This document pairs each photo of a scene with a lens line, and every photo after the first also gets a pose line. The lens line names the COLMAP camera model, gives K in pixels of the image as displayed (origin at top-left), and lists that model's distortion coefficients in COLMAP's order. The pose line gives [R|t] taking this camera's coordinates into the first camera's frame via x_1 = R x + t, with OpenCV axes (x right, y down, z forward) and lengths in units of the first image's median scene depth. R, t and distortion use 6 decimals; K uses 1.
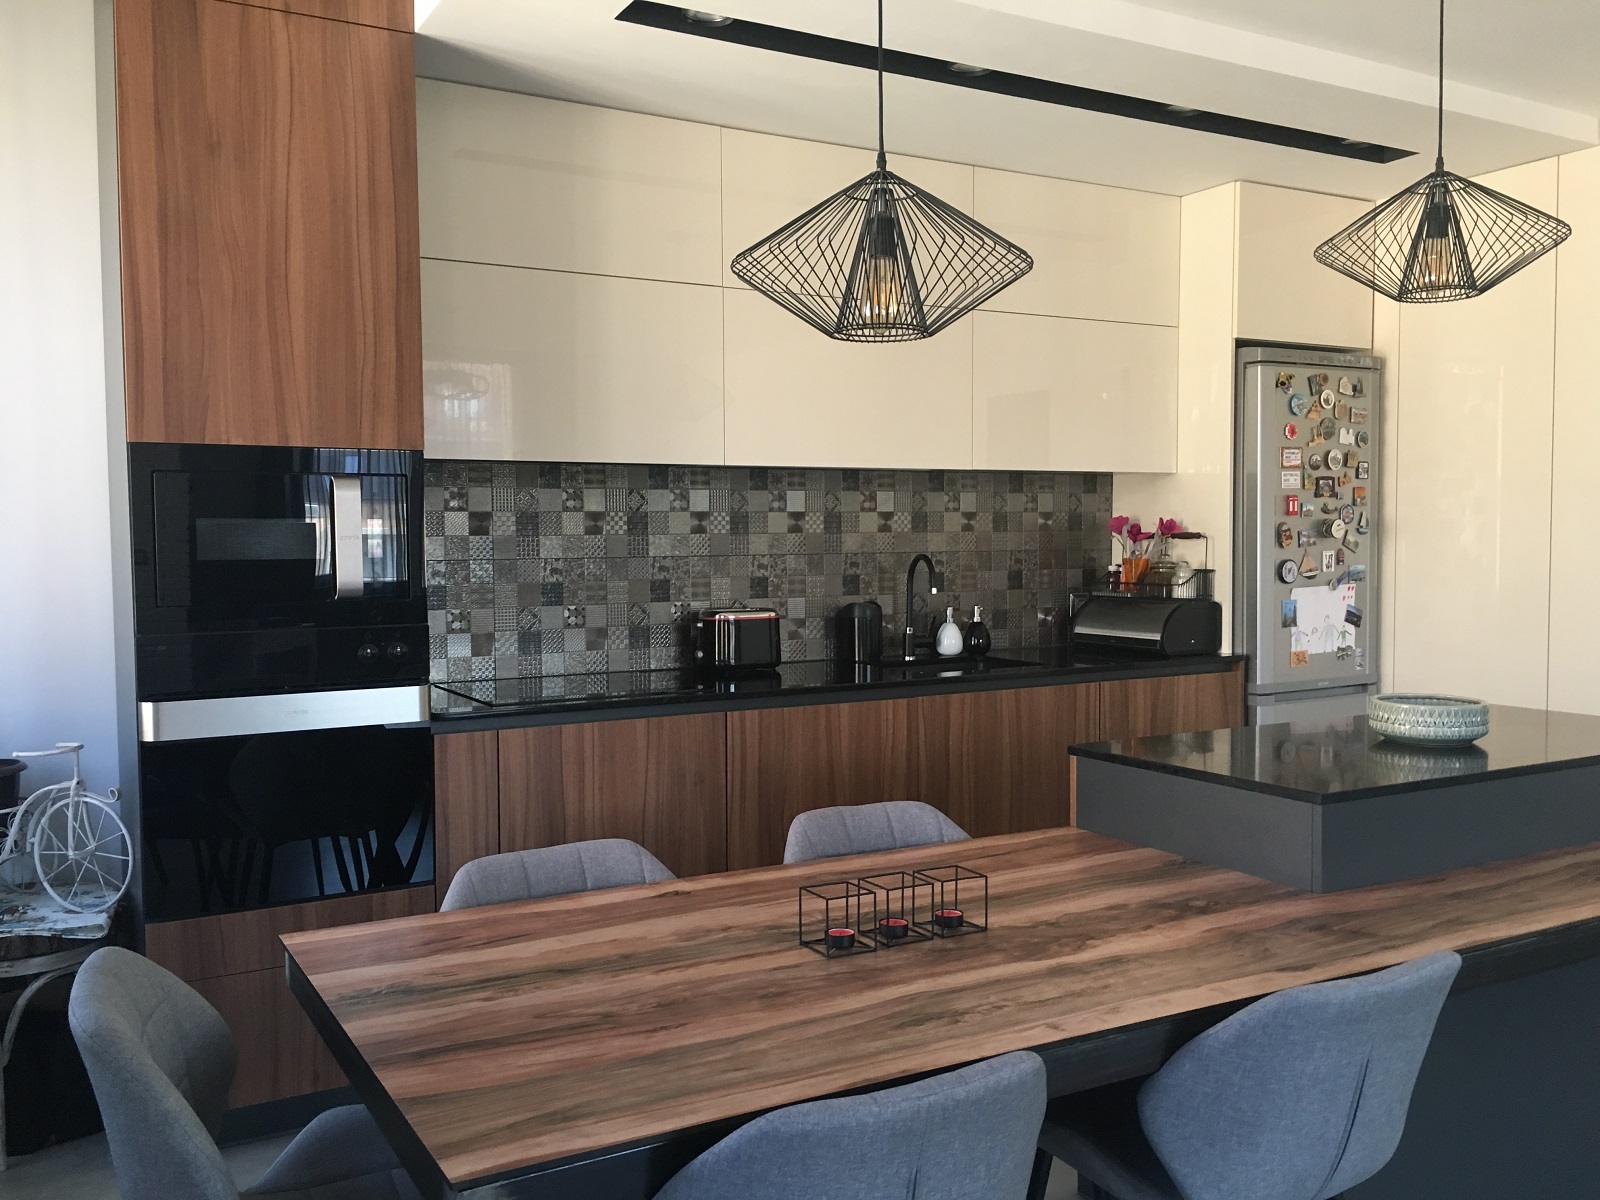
lens RADIAL K [[1366.4, 0, 797.0], [0, 1366.4, 610.1], [0, 0, 1]] dist [0.073620, -0.100796]
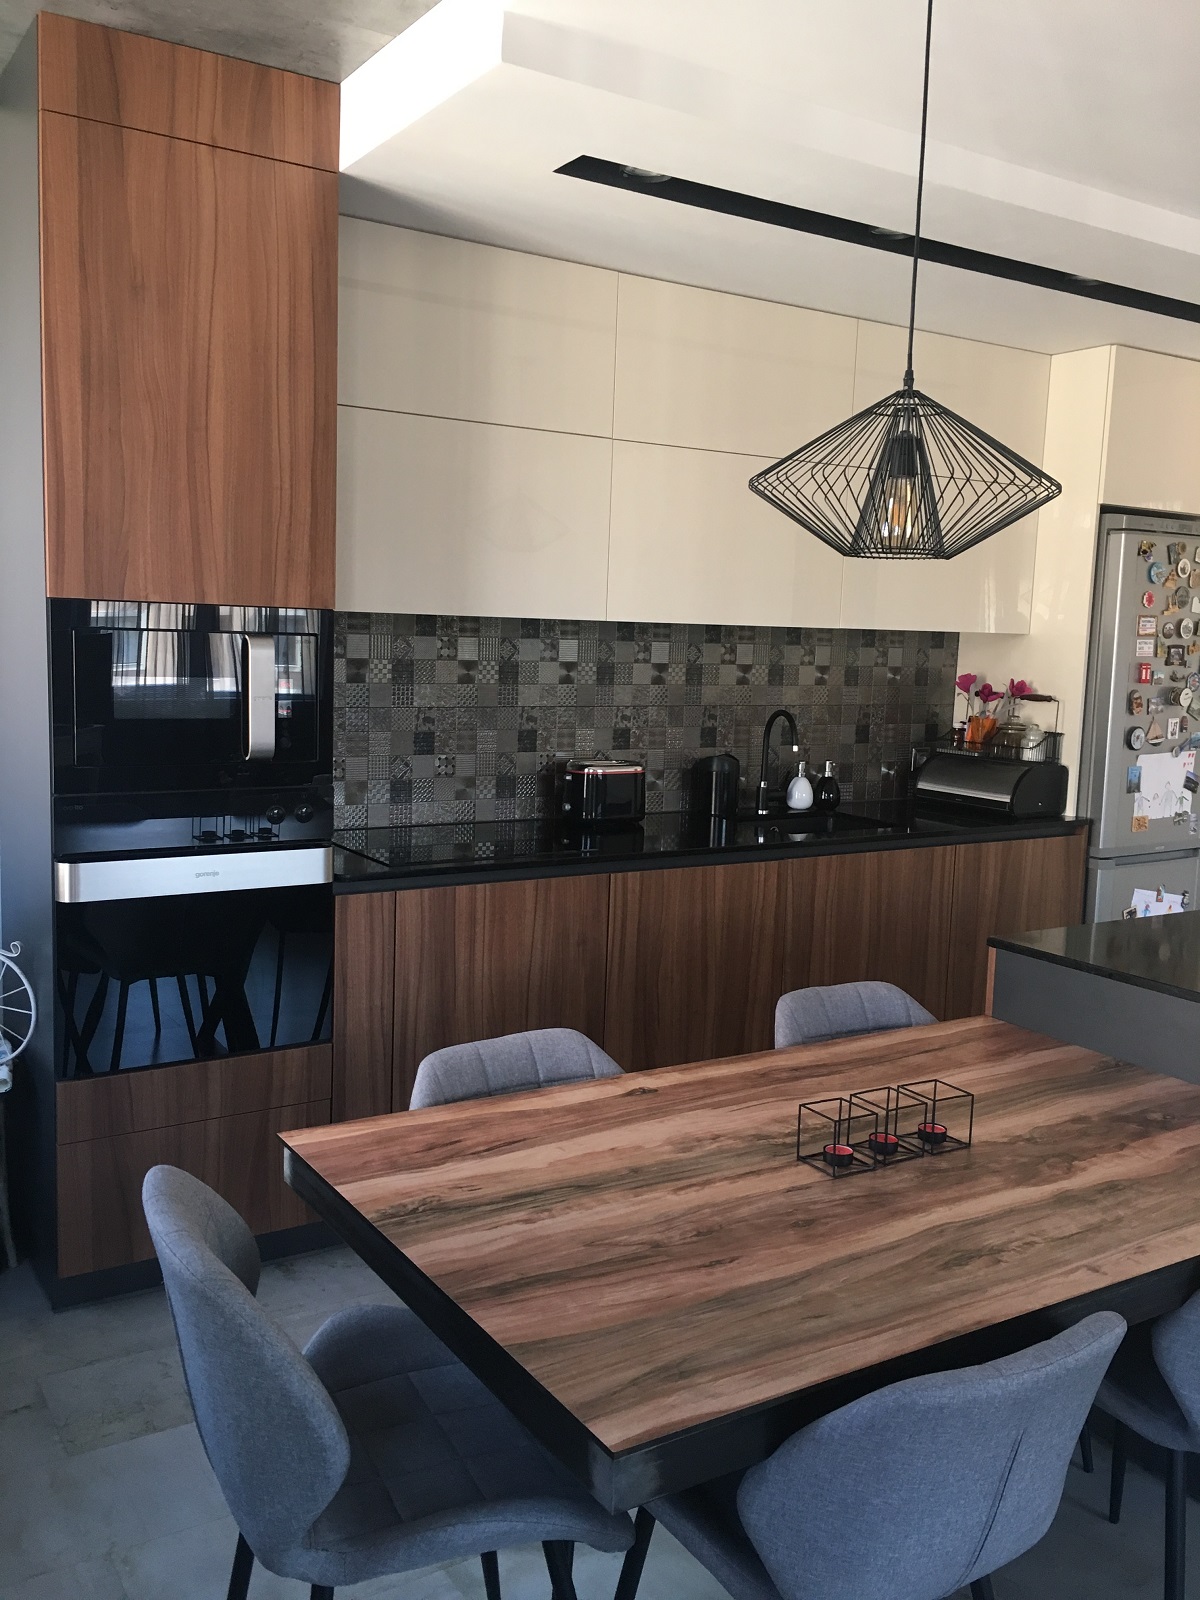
lens RADIAL K [[1366.4, 0, 593.7], [0, 1366.4, 801.5], [0, 0, 1]] dist [0.073620, -0.100796]
pose [[0.998268, 0.033820, 0.048143, -0.114822], [-0.037153, 0.996847, 0.070112, -0.048864], [-0.045620, -0.071780, 0.996377, 0.003329]]
